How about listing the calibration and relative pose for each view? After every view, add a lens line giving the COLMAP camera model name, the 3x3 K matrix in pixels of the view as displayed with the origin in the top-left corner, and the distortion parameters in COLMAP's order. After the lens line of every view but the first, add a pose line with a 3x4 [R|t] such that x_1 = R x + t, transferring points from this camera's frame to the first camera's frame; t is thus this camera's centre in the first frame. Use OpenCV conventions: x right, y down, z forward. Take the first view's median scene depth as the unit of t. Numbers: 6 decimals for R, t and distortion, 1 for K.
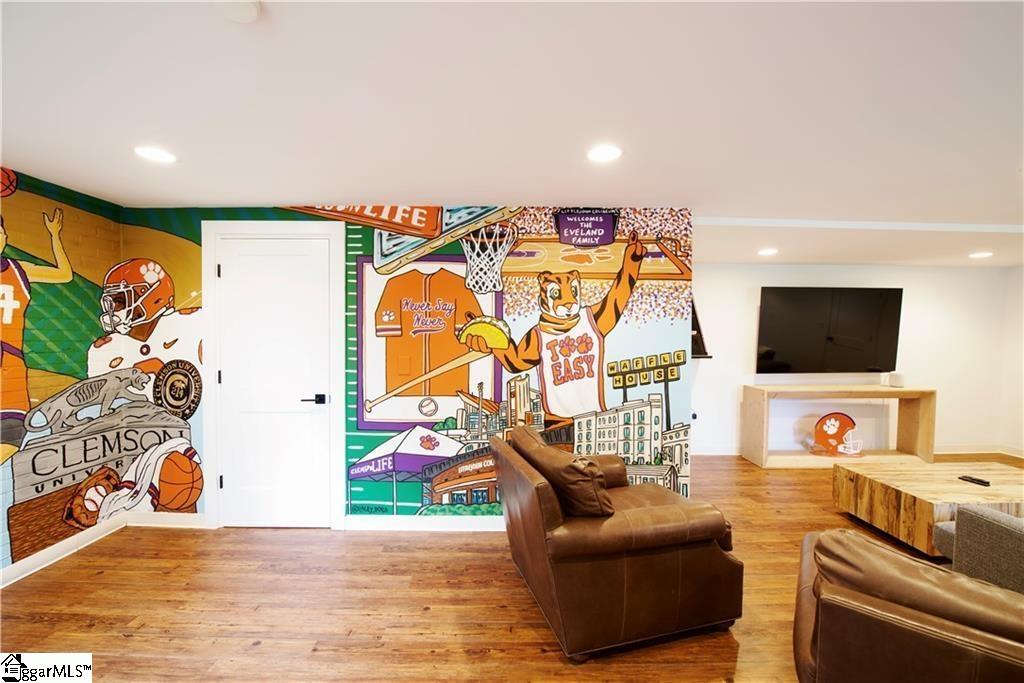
lens RADIAL K [[408.6, 0, 509.3], [0, 408.6, 342.4], [0, 0, 1]] dist [-0.017199, -0.001855]
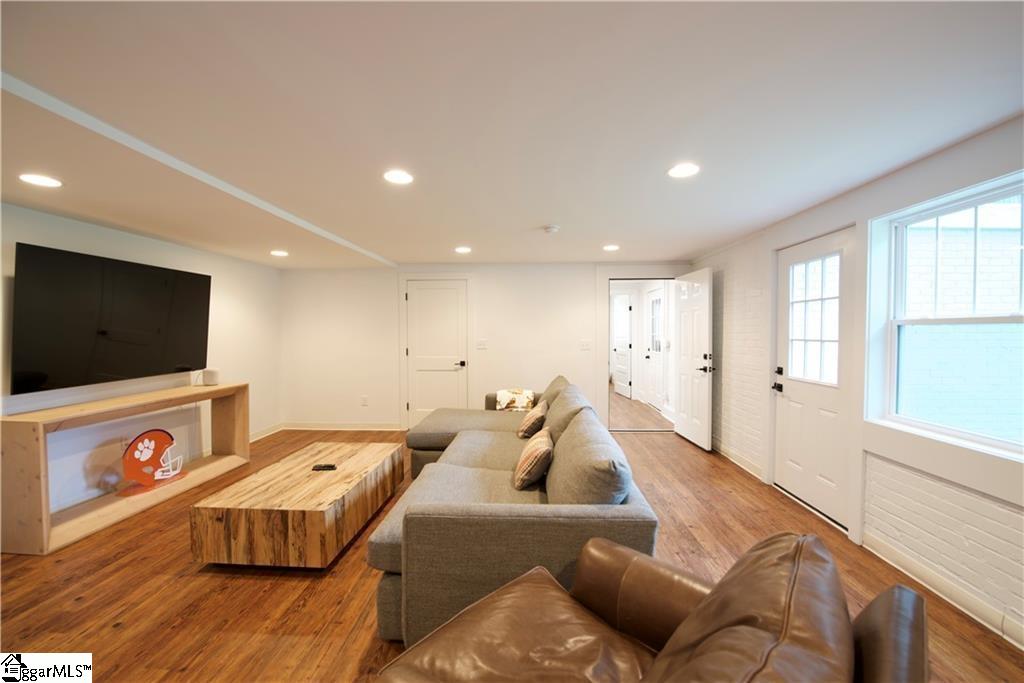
lens RADIAL K [[408.6, 0, 519.0], [0, 408.6, 343.5], [0, 0, 1]] dist [-0.017199, -0.001855]
pose [[0.034944, -0.034568, 0.998791, 0.137112], [0.017744, 0.999266, 0.033964, -0.001768], [-0.999232, 0.016536, 0.035532, 0.429174]]
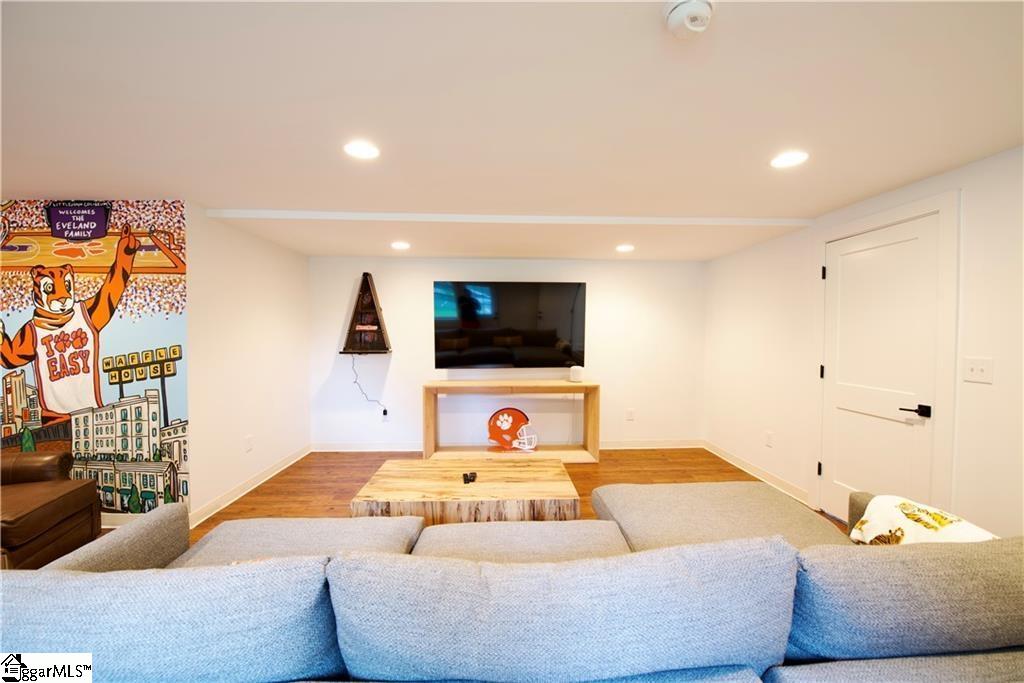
lens RADIAL K [[408.6, 0, 513.9], [0, 408.6, 342.8], [0, 0, 1]] dist [-0.017199, -0.001855]
pose [[0.999112, -0.003326, 0.041994, 1.190121], [0.002965, 0.999958, 0.008655, 0.007307], [-0.042021, -0.008523, 0.999080, -0.006215]]
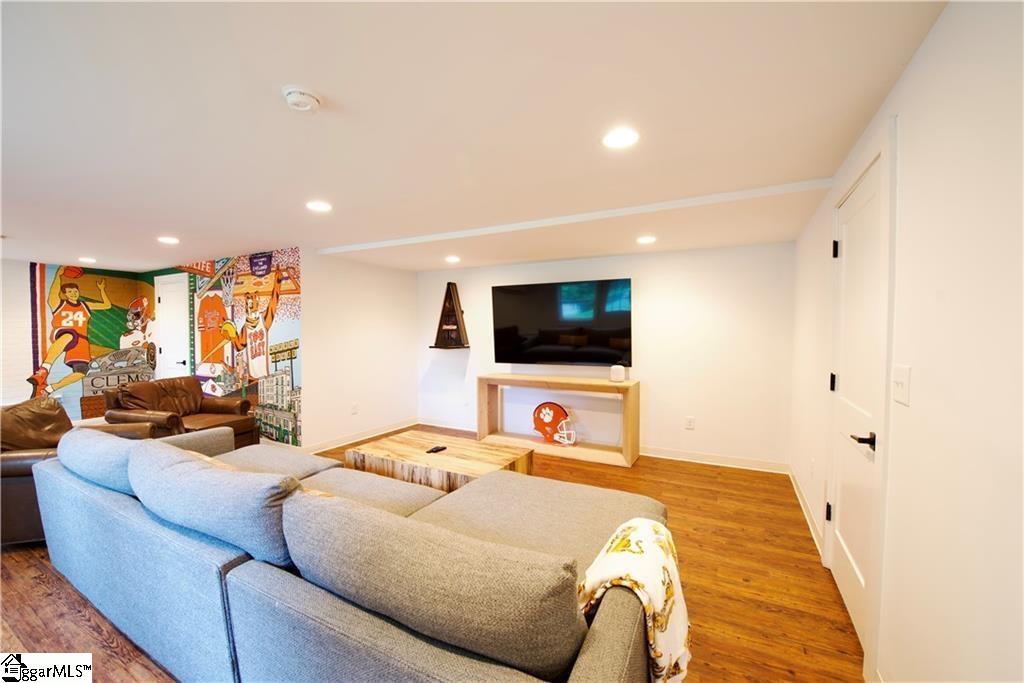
lens RADIAL K [[408.6, 0, 513.7], [0, 408.6, 342.5], [0, 0, 1]] dist [-0.017199, -0.001855]
pose [[0.880710, 0.009528, -0.473560, 1.872274], [-0.005069, 0.999930, 0.010691, 0.011746], [0.473629, -0.007015, 0.880696, 0.030568]]
